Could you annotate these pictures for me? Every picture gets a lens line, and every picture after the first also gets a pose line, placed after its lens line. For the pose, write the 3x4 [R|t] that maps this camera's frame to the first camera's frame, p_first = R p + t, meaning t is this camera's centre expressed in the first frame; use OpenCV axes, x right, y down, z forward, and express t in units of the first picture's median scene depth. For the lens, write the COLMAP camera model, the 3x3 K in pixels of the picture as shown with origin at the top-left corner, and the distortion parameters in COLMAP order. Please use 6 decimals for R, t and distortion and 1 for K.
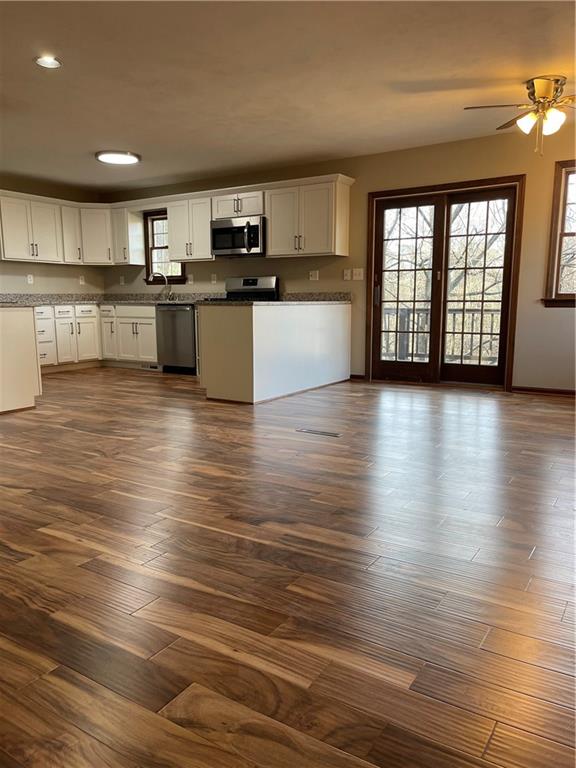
lens RADIAL K [[575.6, 0, 284.6], [0, 575.6, 388.8], [0, 0, 1]] dist [0.057036, -0.080314]
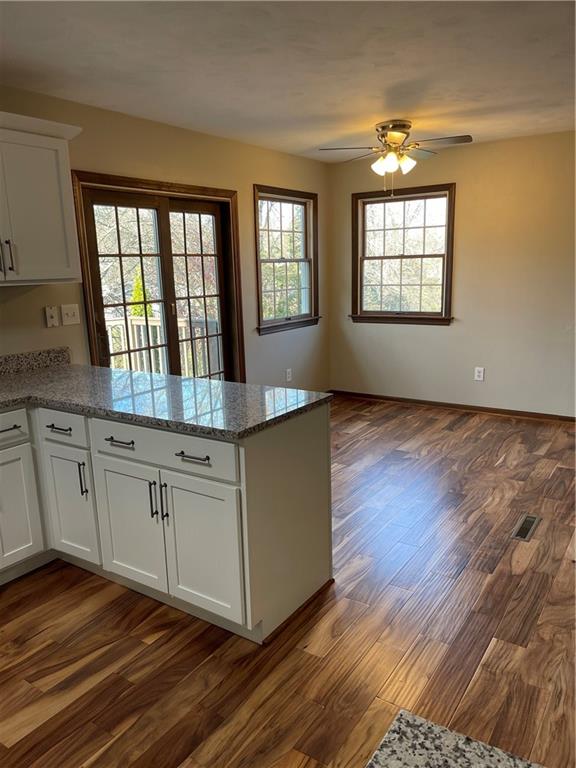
lens RADIAL K [[575.6, 0, 285.5], [0, 575.6, 386.2], [0, 0, 1]] dist [0.057036, -0.080314]
pose [[0.020050, -0.207409, 0.978049, -0.383125], [0.181941, 0.962668, 0.200418, -0.184634], [-0.983105, 0.173929, 0.057037, 0.696851]]
